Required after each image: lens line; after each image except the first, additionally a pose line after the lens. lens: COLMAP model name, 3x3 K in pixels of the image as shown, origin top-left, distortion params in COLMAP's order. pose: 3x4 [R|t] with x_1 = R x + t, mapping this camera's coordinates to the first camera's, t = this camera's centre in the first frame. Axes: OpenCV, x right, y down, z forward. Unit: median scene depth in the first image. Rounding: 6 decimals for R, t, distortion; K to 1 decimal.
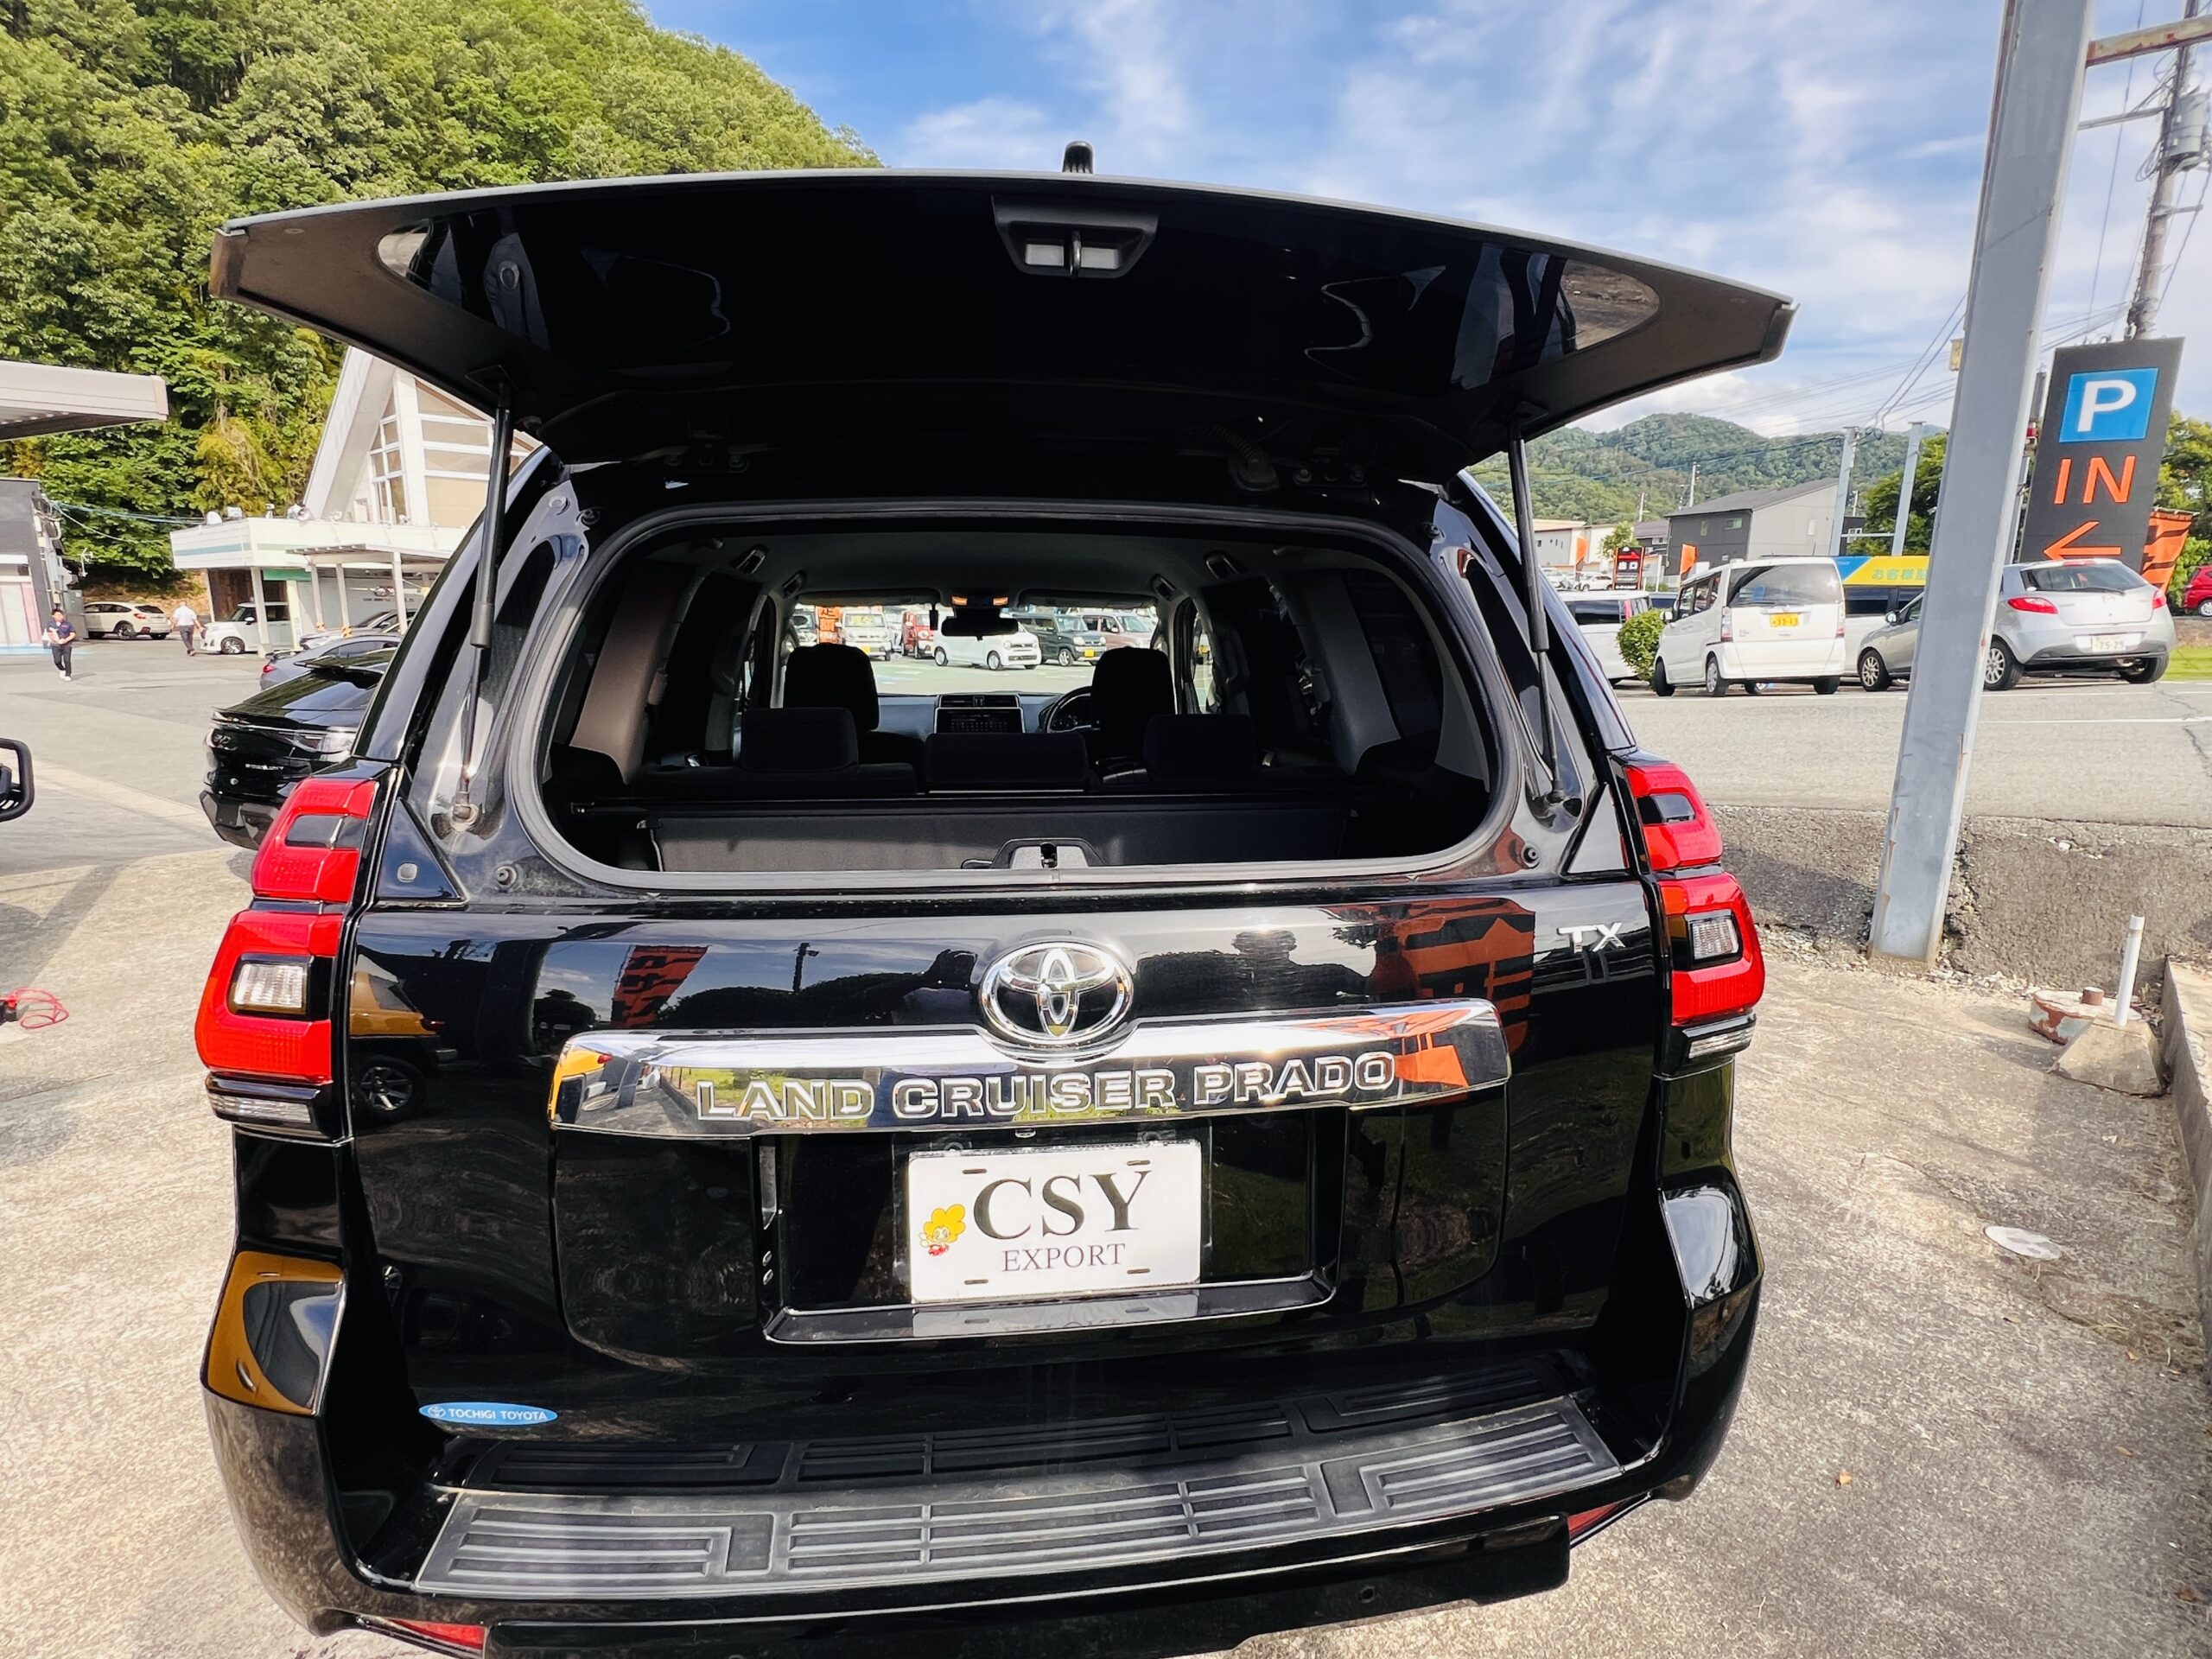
lens RADIAL K [[1164.0, 0, 1100.3], [0, 1164.0, 832.8], [0, 0, 1]] dist [0.003174, 0.000863]
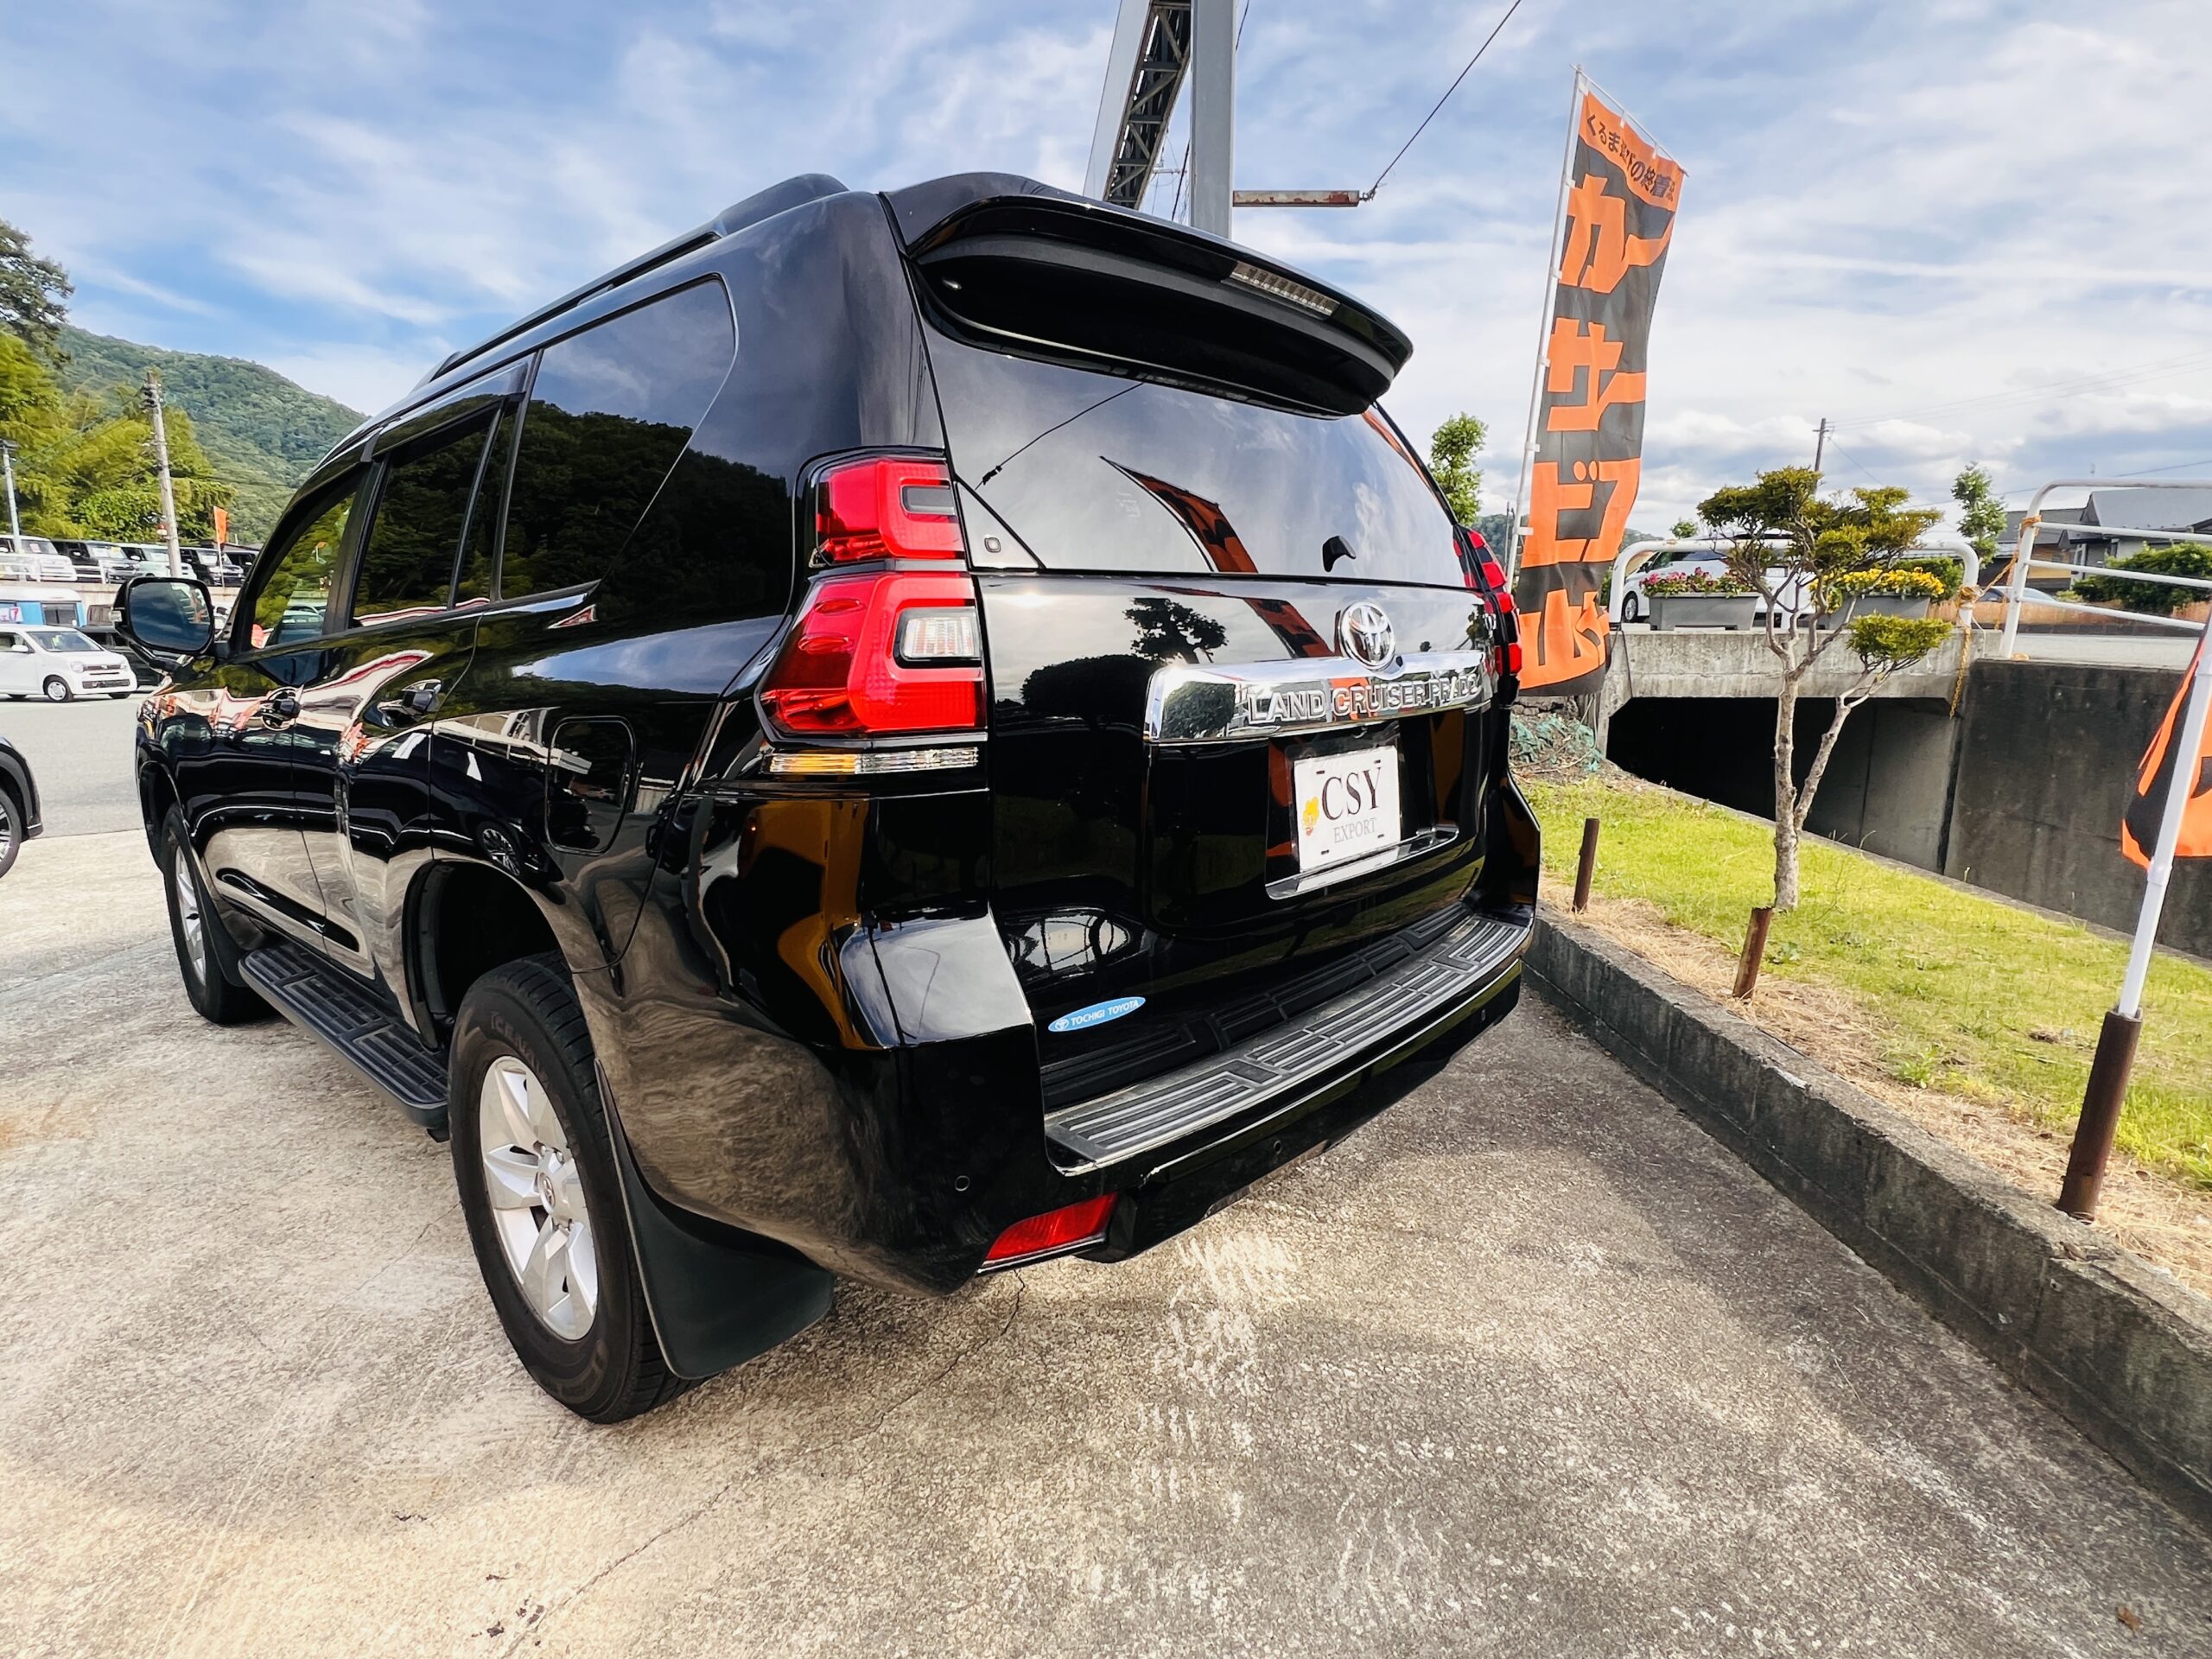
lens RADIAL K [[1118.0, 0, 1095.2], [0, 1118.0, 823.1], [0, 0, 1]] dist [0.005434, -0.000180]
pose [[0.756056, -0.127512, 0.641965, -0.550831], [0.141600, 0.989476, 0.029773, 0.124408], [-0.639006, 0.068392, 0.766155, 0.059187]]
